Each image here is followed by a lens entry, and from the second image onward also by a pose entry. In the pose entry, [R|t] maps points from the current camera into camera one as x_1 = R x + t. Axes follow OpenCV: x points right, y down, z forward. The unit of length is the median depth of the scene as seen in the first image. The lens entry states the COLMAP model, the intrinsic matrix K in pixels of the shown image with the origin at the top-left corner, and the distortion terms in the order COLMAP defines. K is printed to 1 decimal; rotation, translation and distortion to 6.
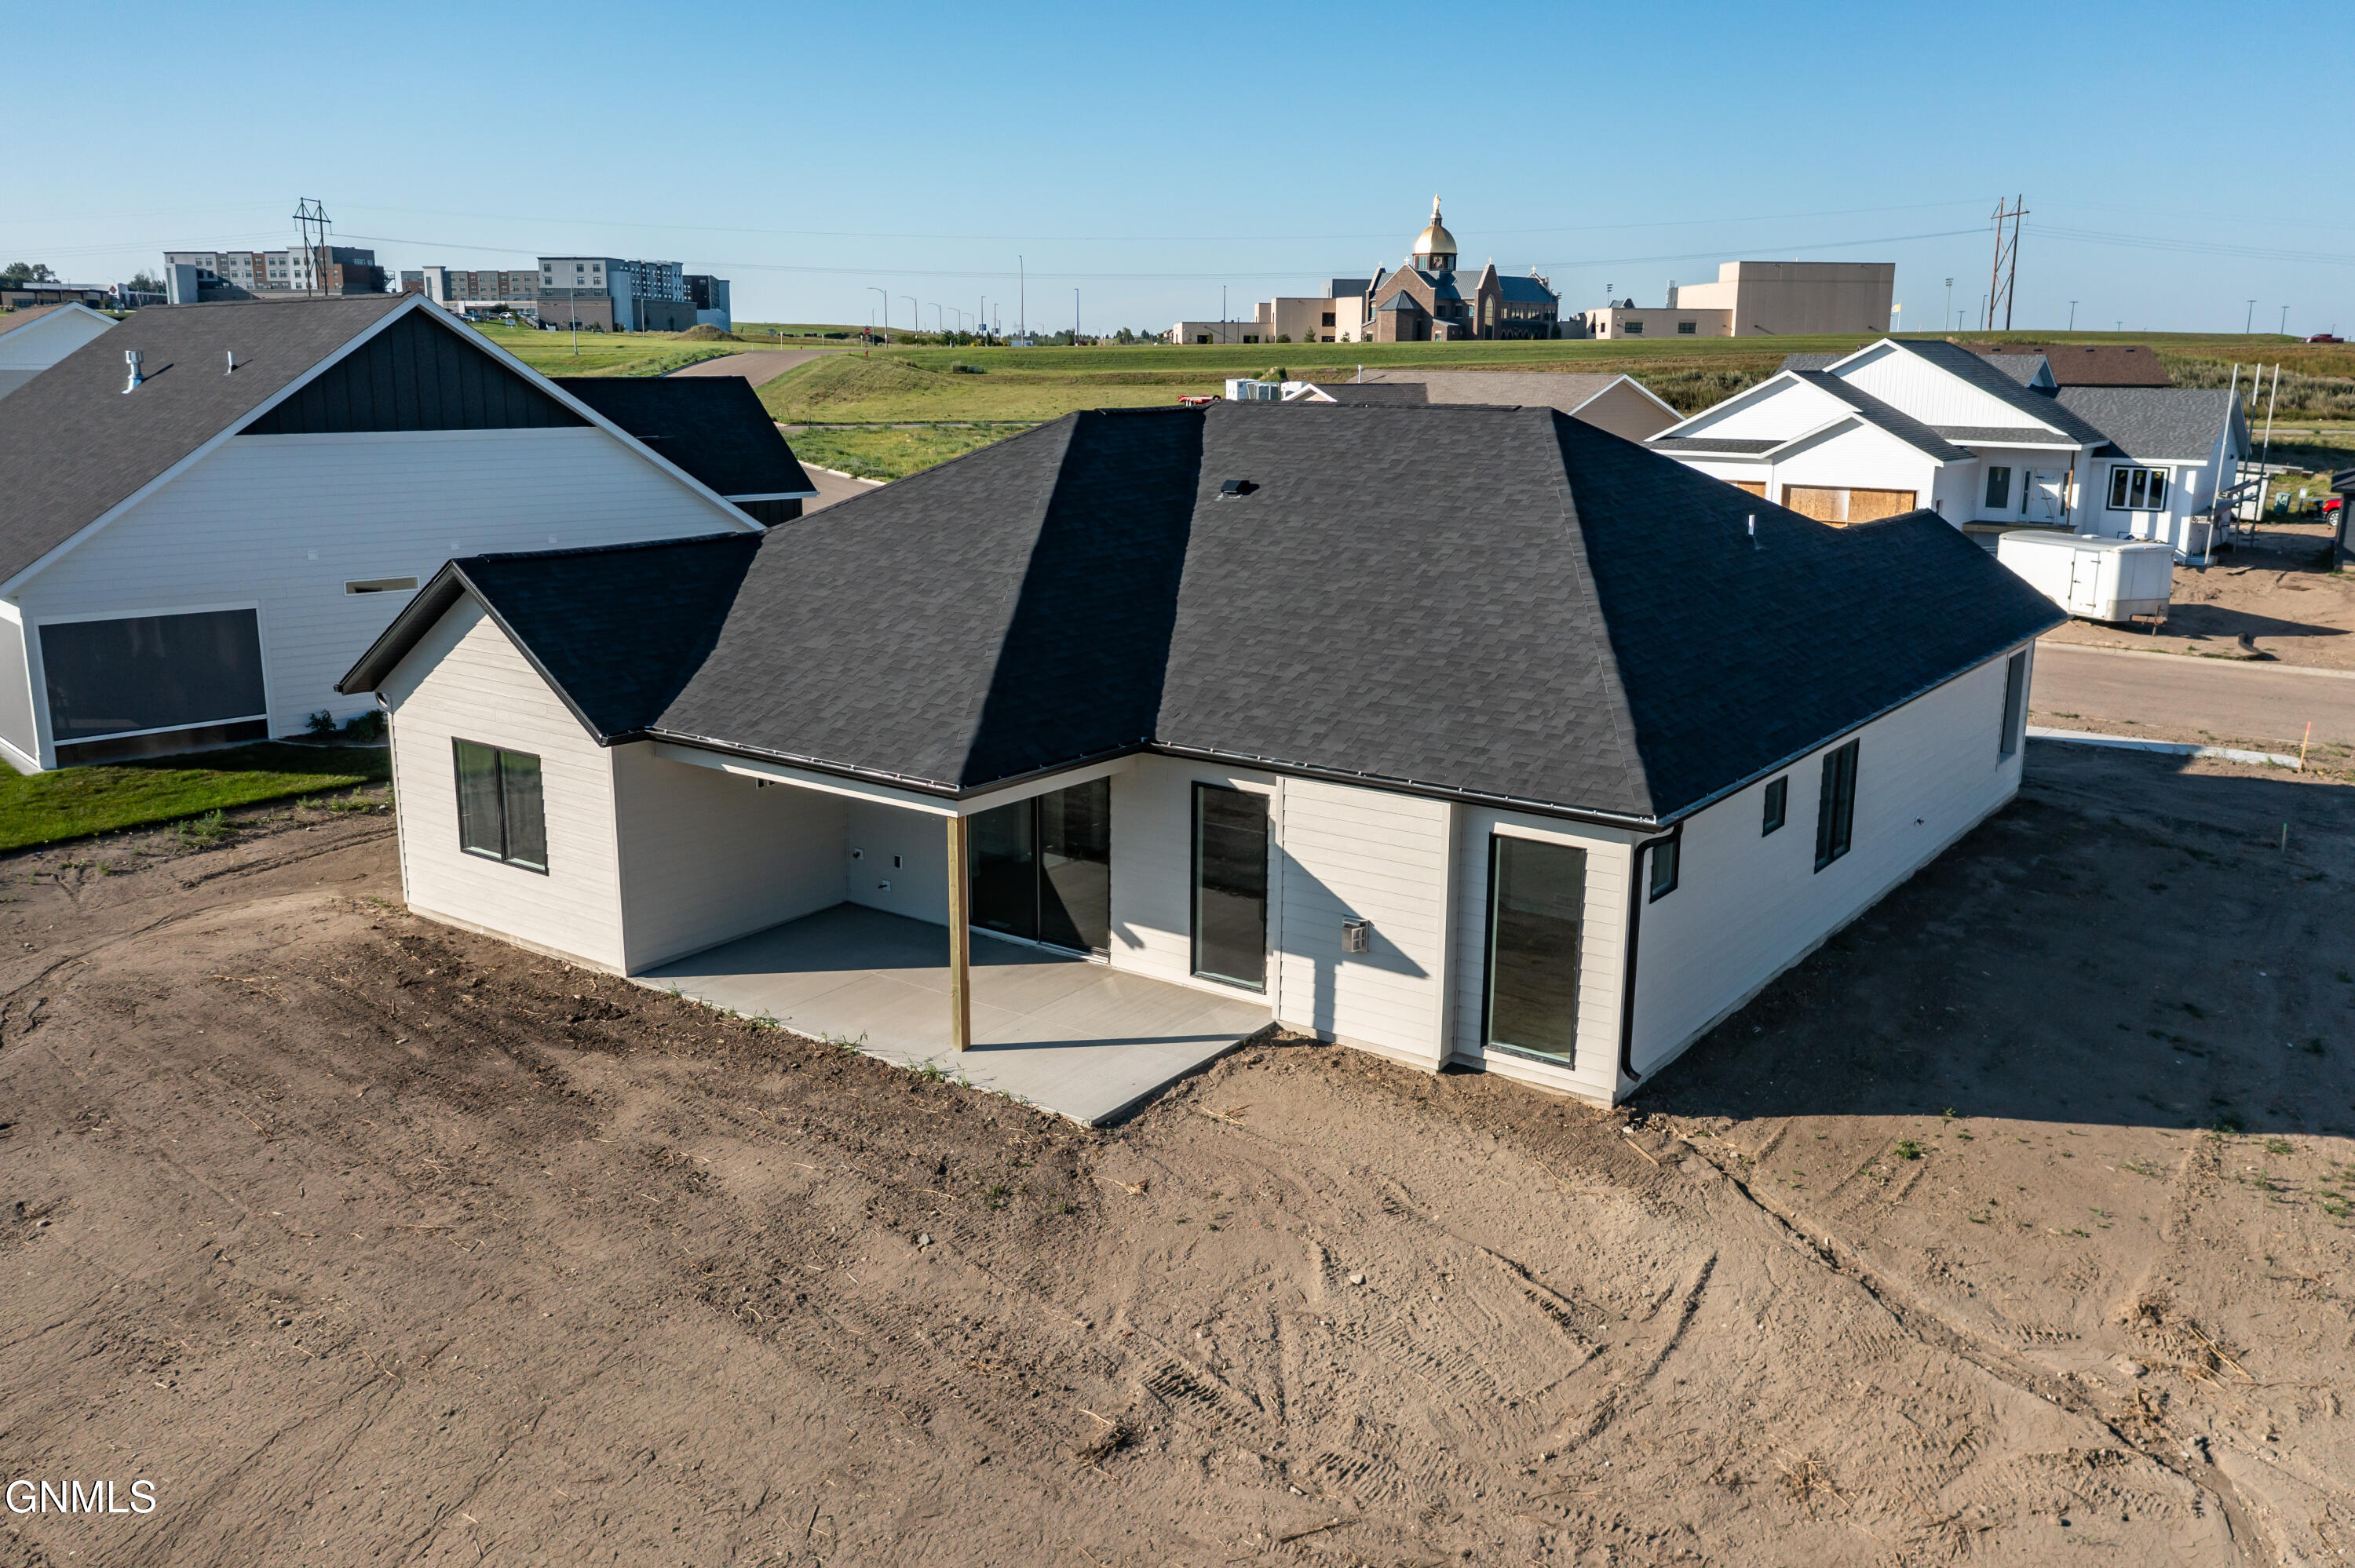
lens RADIAL K [[1850.3, 0, 1177.5], [0, 1850.3, 784.0], [0, 0, 1]] dist [-0.007339, 0.001904]
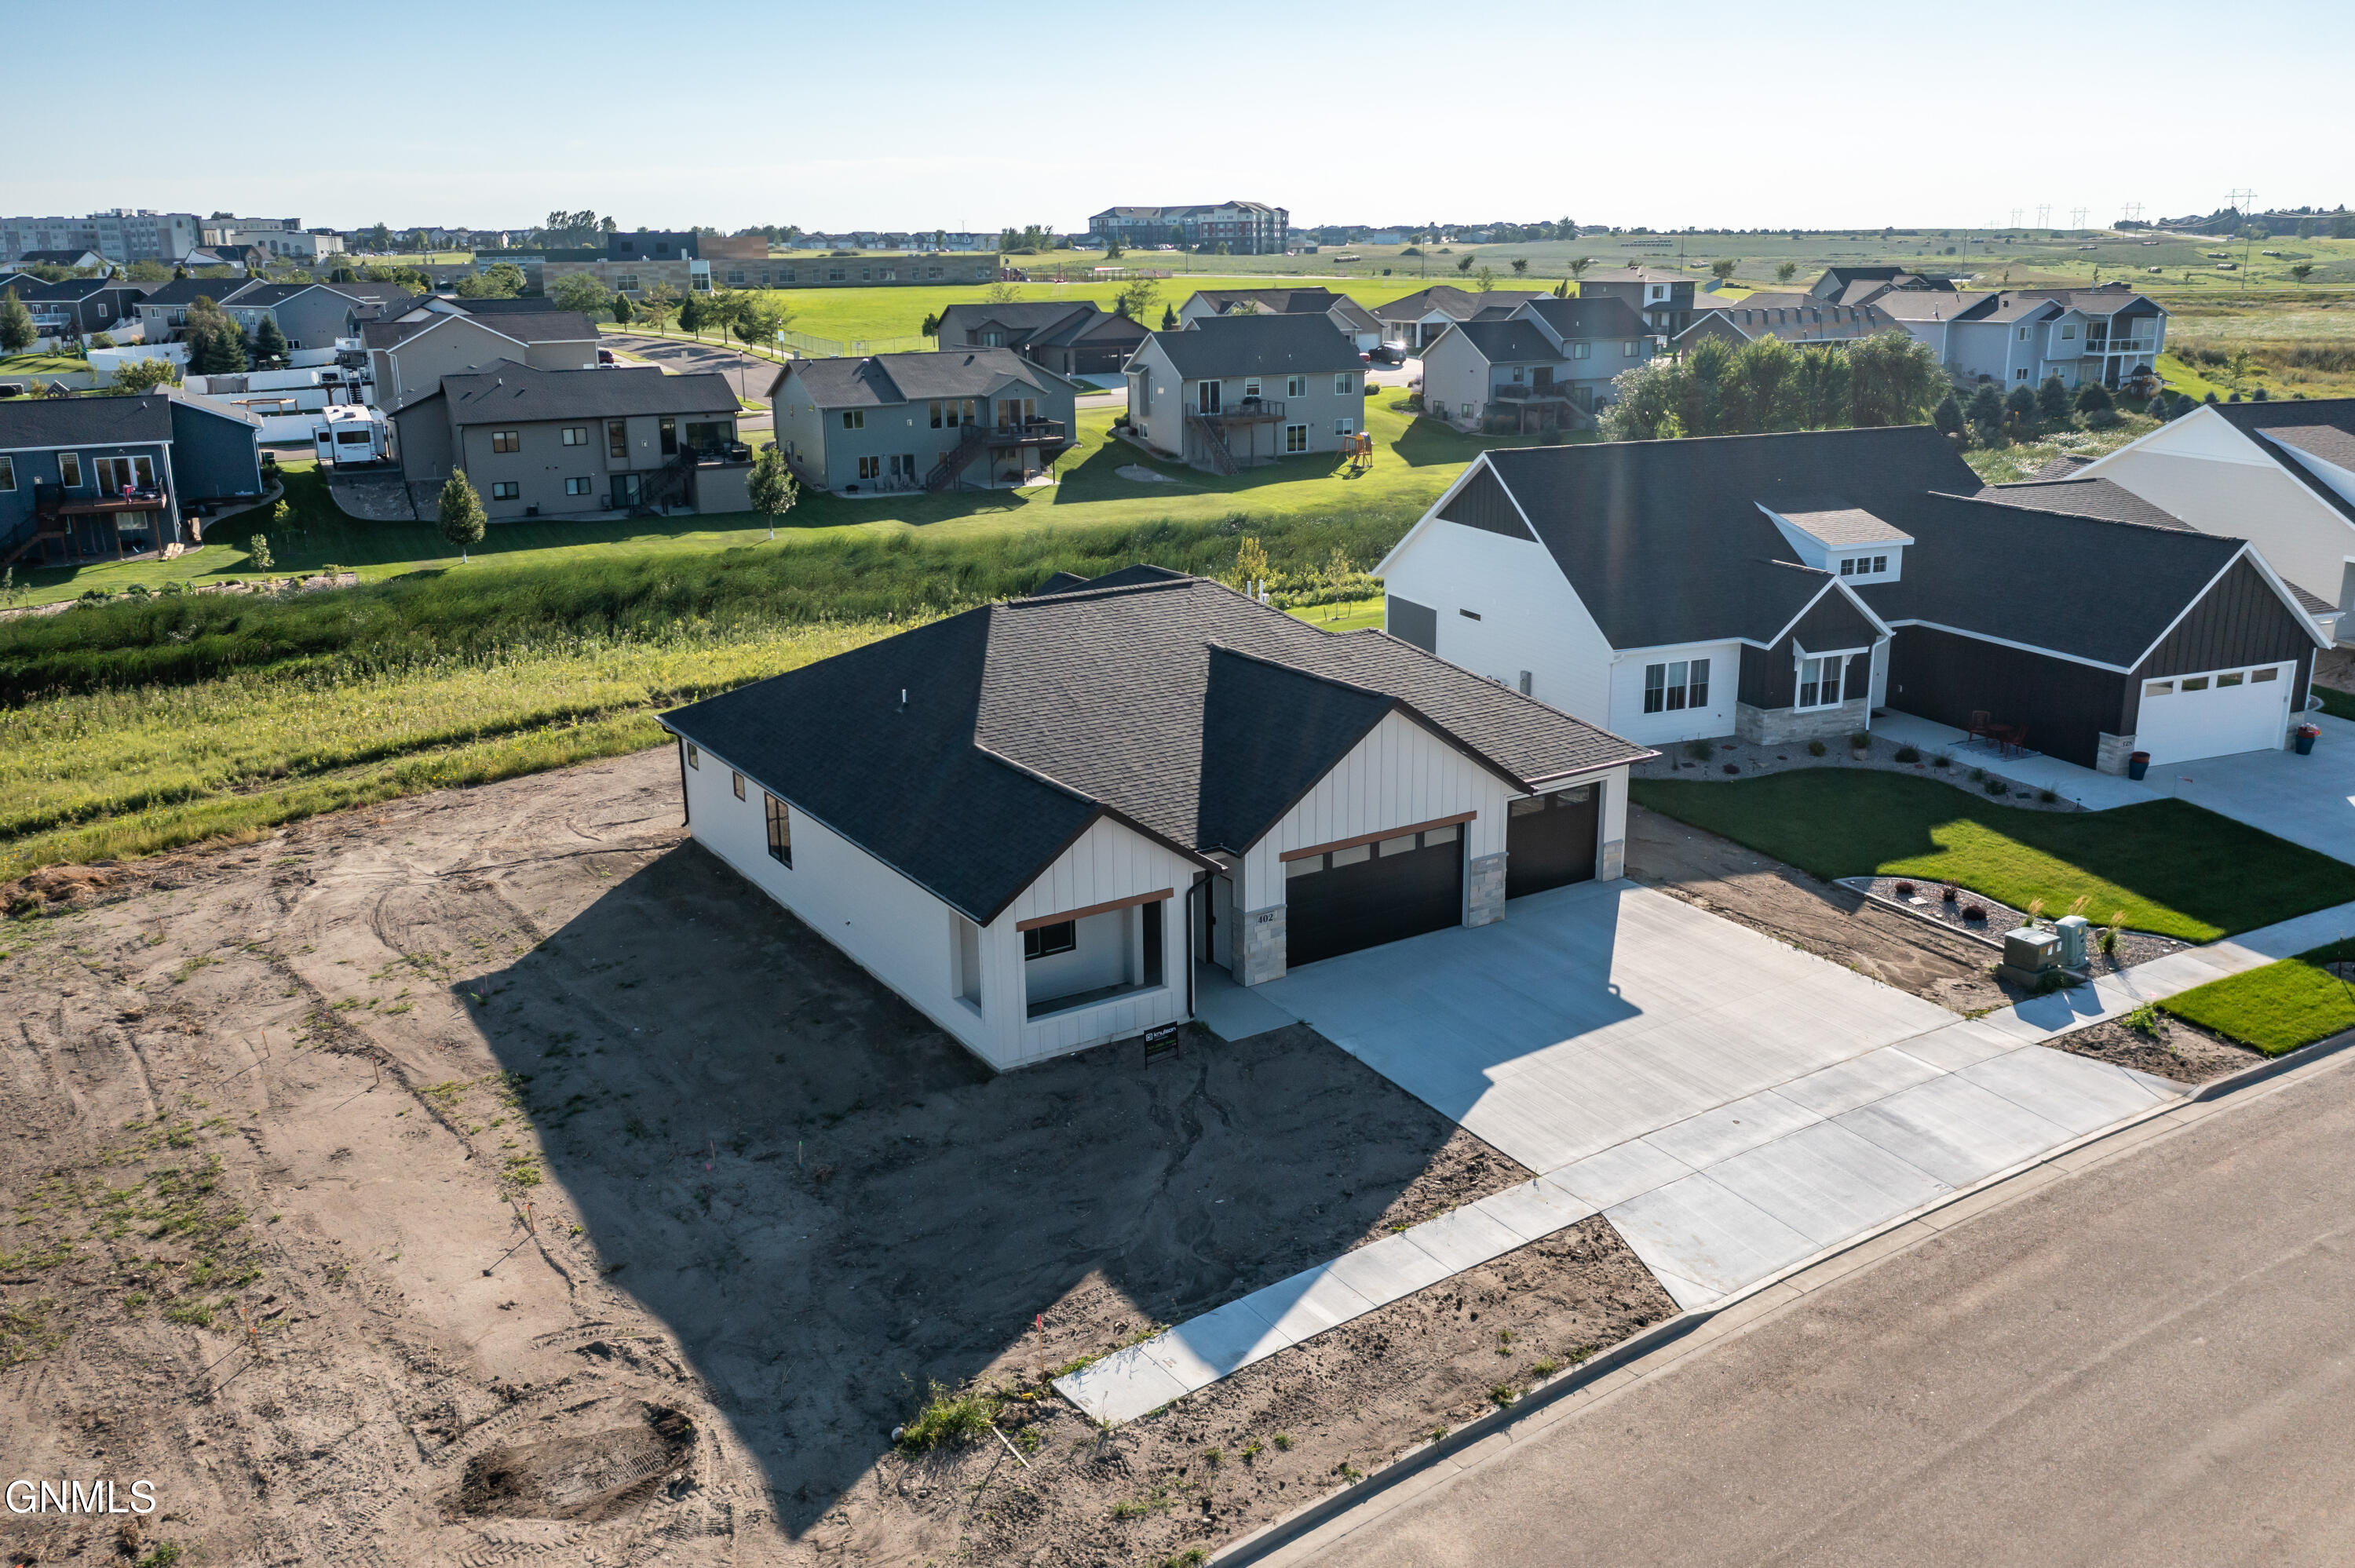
lens RADIAL K [[1850.3, 0, 1177.5], [0, 1850.3, 784.0], [0, 0, 1]] dist [-0.007339, 0.001904]
pose [[-0.347060, 0.270283, -0.898052, 2.065432], [-0.195285, 0.915754, 0.351081, -0.829995], [0.917286, 0.297222, -0.265039, 2.067426]]
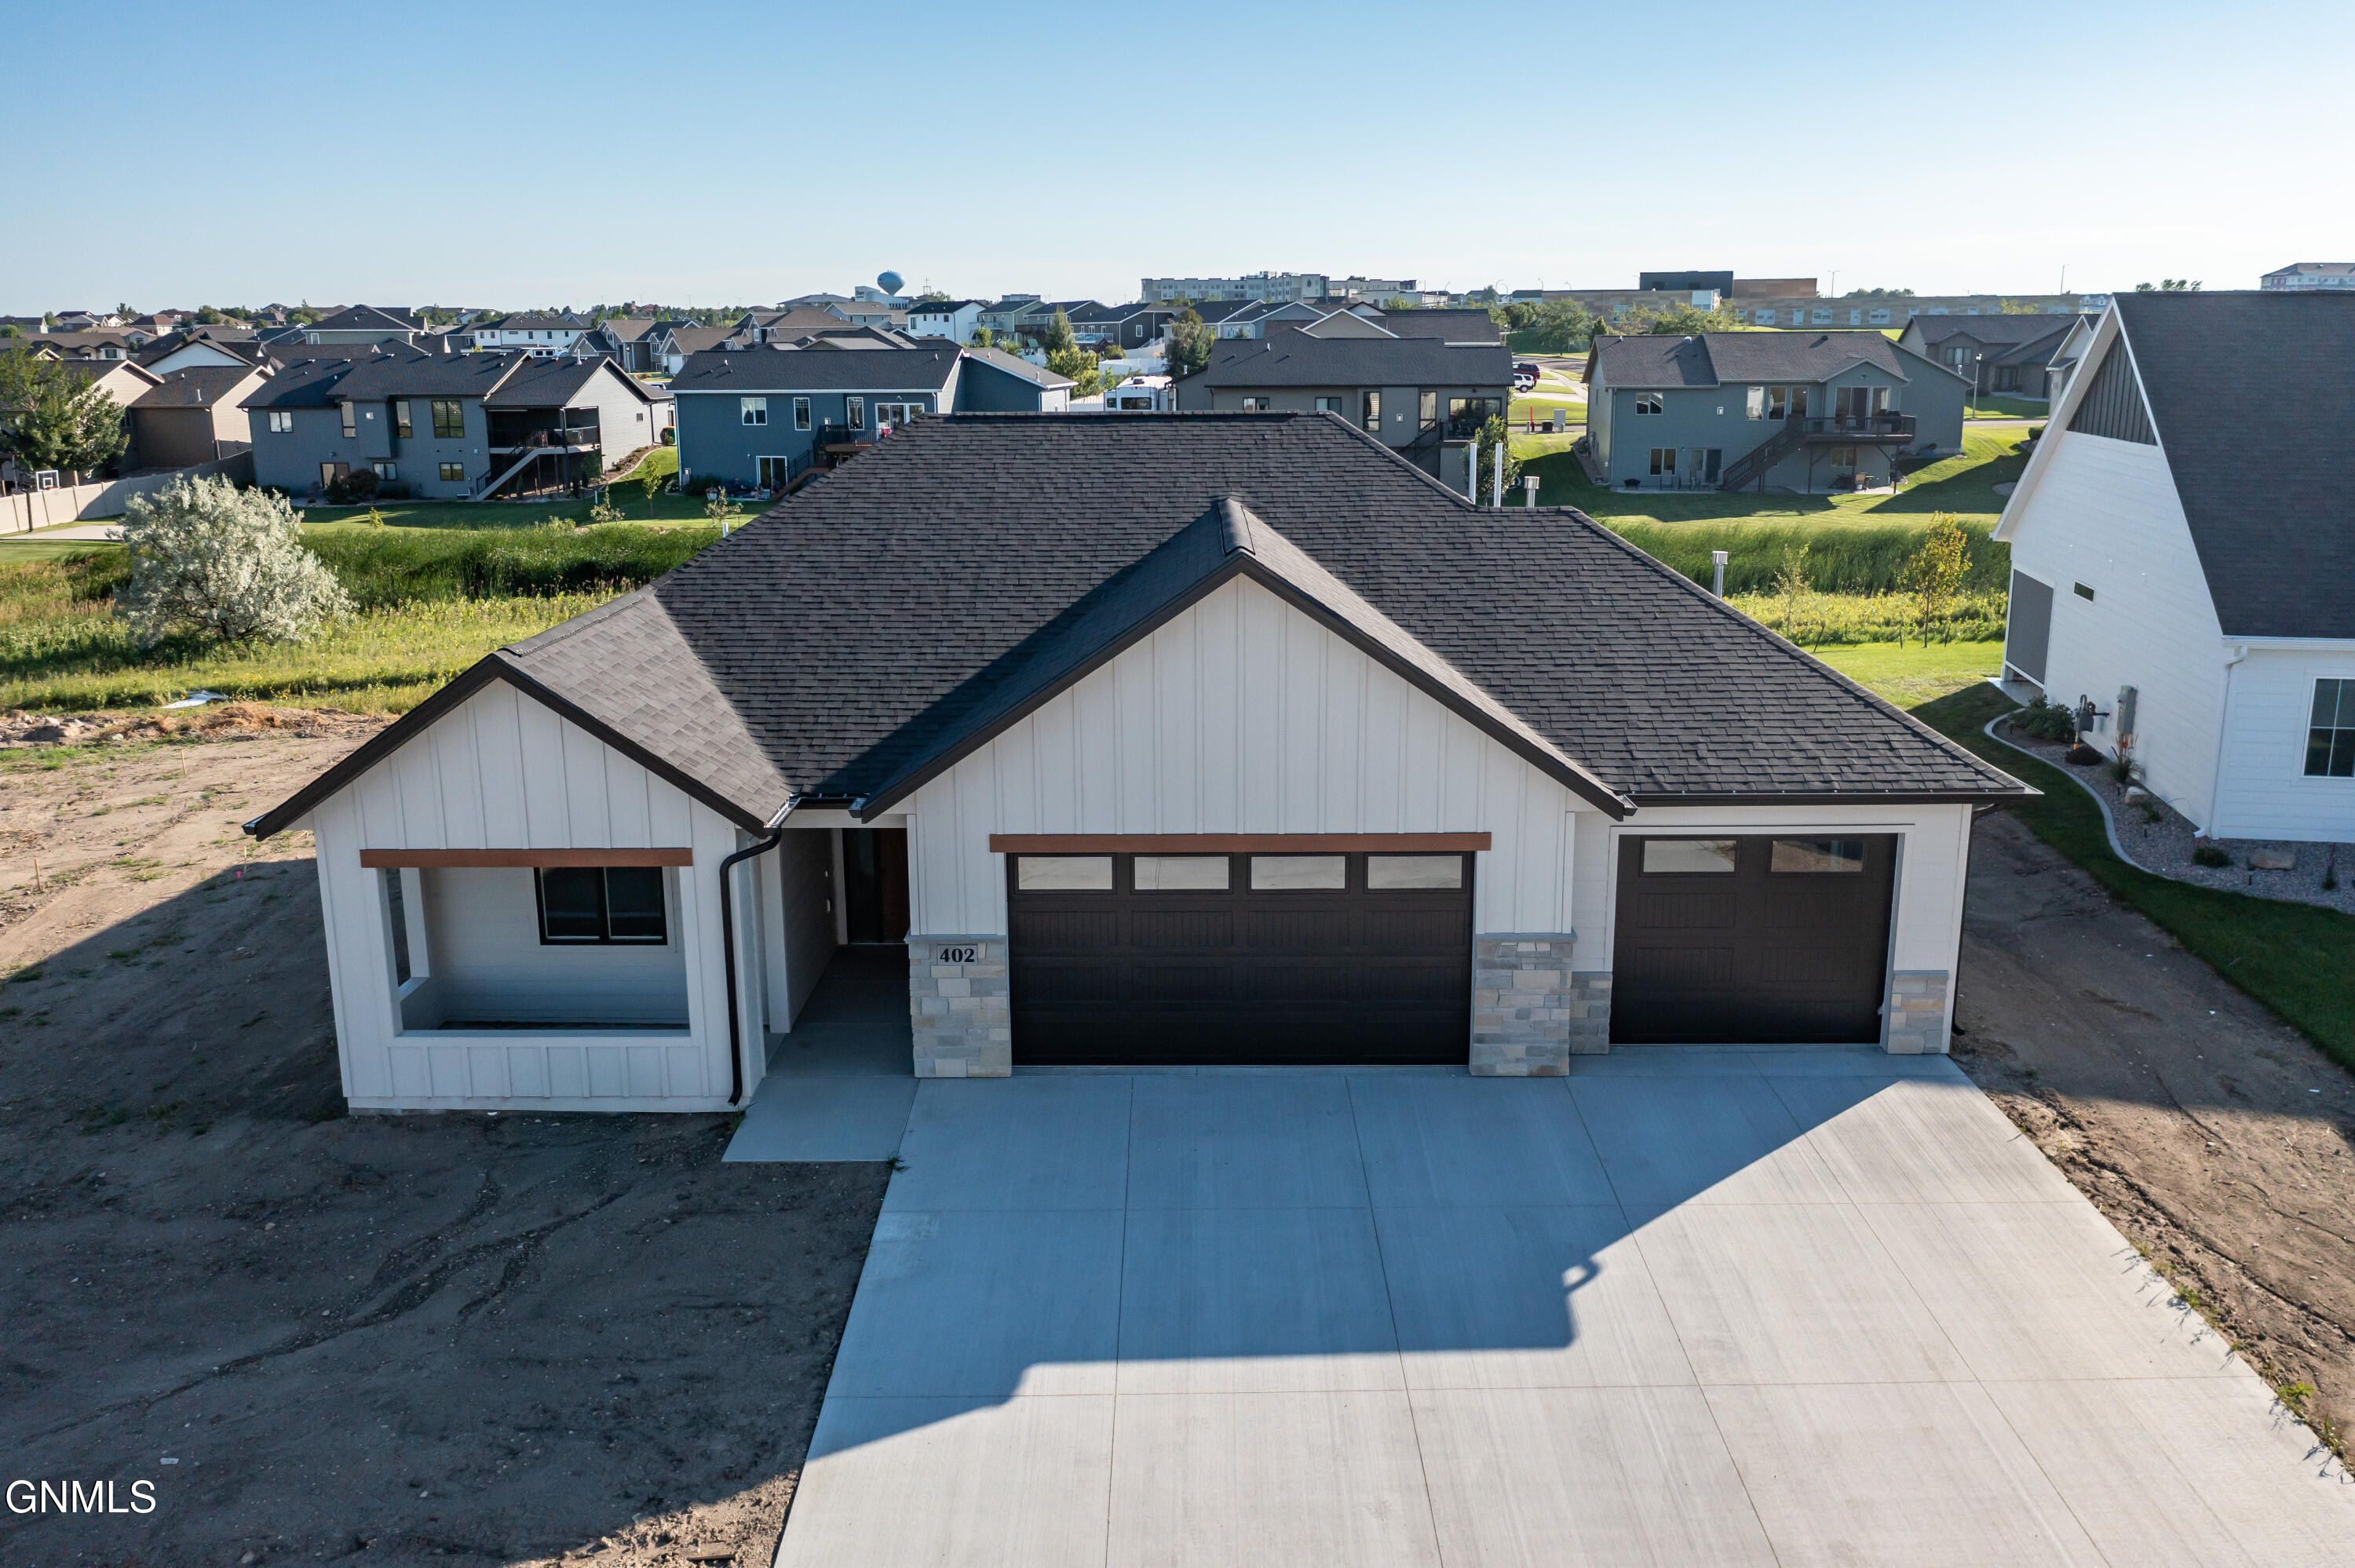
lens RADIAL K [[1881.1, 0, 1175.8], [0, 1881.1, 749.0], [0, 0, 1]] dist [-0.012503, 0.004744]
pose [[-0.801173, 0.138525, -0.582179, 0.913444], [-0.123305, 0.913752, 0.387108, -0.573566], [0.585591, 0.381926, -0.714993, 2.410001]]
